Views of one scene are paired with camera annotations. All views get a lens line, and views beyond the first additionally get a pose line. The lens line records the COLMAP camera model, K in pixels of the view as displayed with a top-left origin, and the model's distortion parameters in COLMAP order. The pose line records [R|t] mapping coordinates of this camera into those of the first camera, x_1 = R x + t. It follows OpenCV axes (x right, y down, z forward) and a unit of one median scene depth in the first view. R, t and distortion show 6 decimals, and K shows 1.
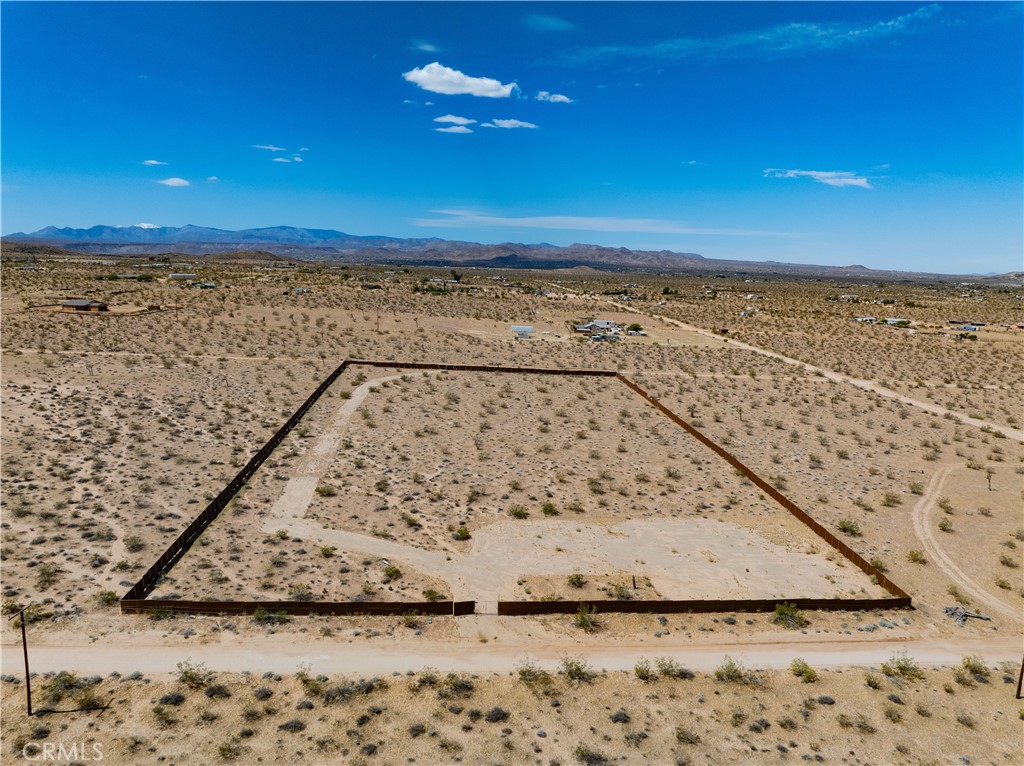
lens RADIAL K [[722.0, 0, 512.6], [0, 722.0, 376.6], [0, 0, 1]] dist [-0.041629, 0.005998]
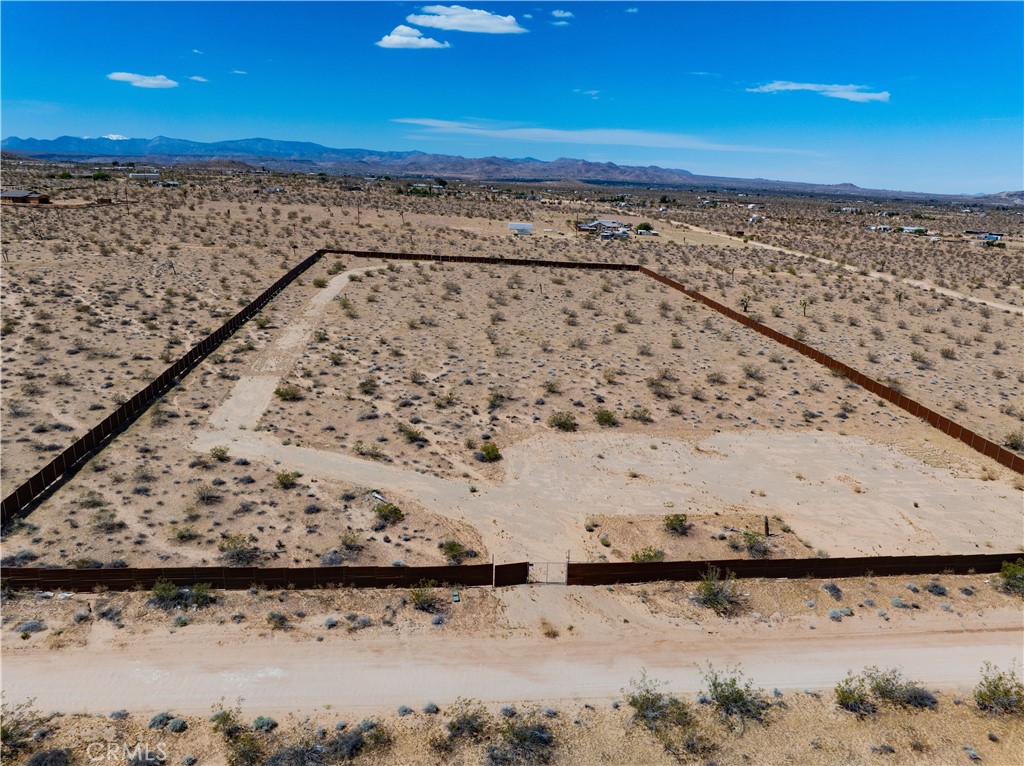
lens RADIAL K [[722.0, 0, 511.9], [0, 722.0, 384.4], [0, 0, 1]] dist [-0.041629, 0.005998]
pose [[0.999755, 0.001233, 0.022119, -0.051021], [-0.003925, 0.992512, 0.122085, 0.057632], [-0.021802, -0.122141, 0.992273, 0.267657]]
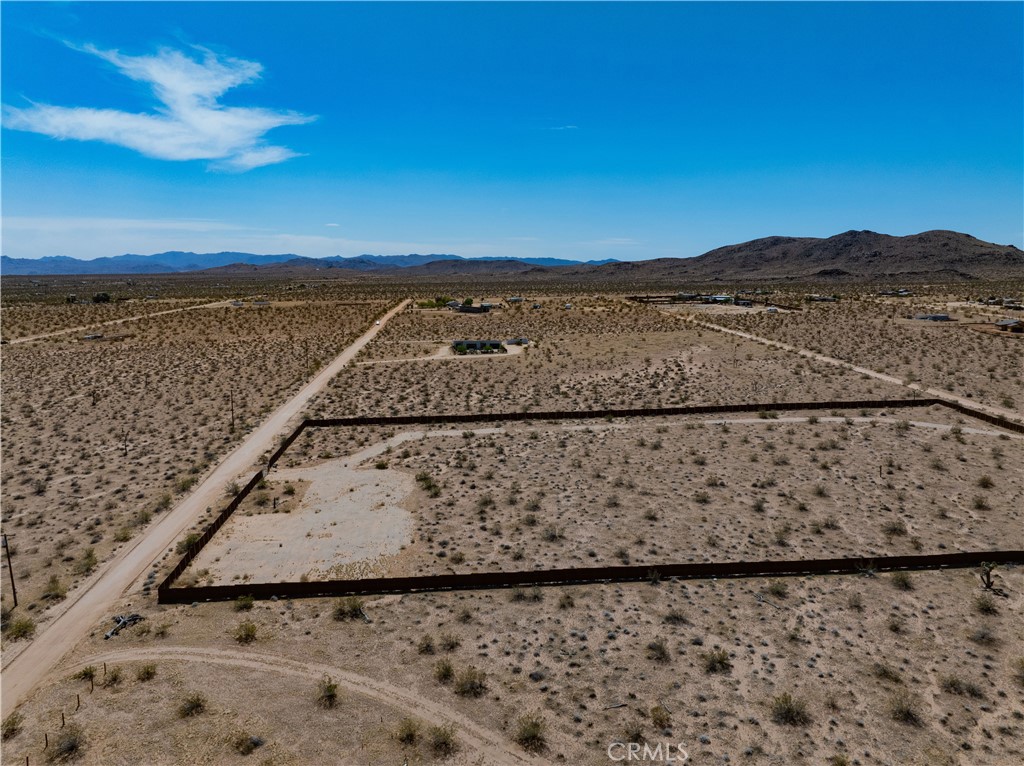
lens RADIAL K [[722.0, 0, 515.4], [0, 722.0, 380.0], [0, 0, 1]] dist [-0.041629, 0.005998]
pose [[-0.004768, 0.133055, -0.991097, 1.027255], [-0.162077, 0.977901, 0.132064, -0.132804], [0.986767, 0.161264, 0.016902, 0.966762]]
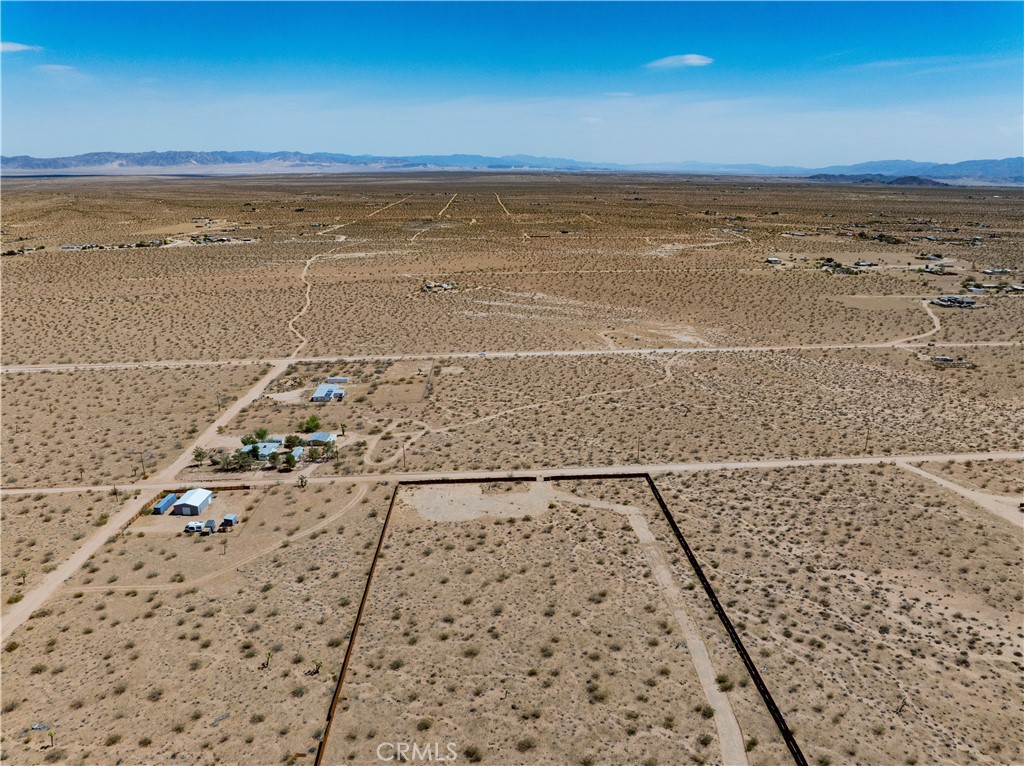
lens RADIAL K [[722.0, 0, 514.5], [0, 722.0, 386.1], [0, 0, 1]] dist [-0.041629, 0.005998]
pose [[-0.998727, -0.037983, 0.033185, -0.008029], [-0.019259, 0.895273, 0.445101, -0.948504], [-0.046616, 0.443895, -0.894865, 2.364689]]
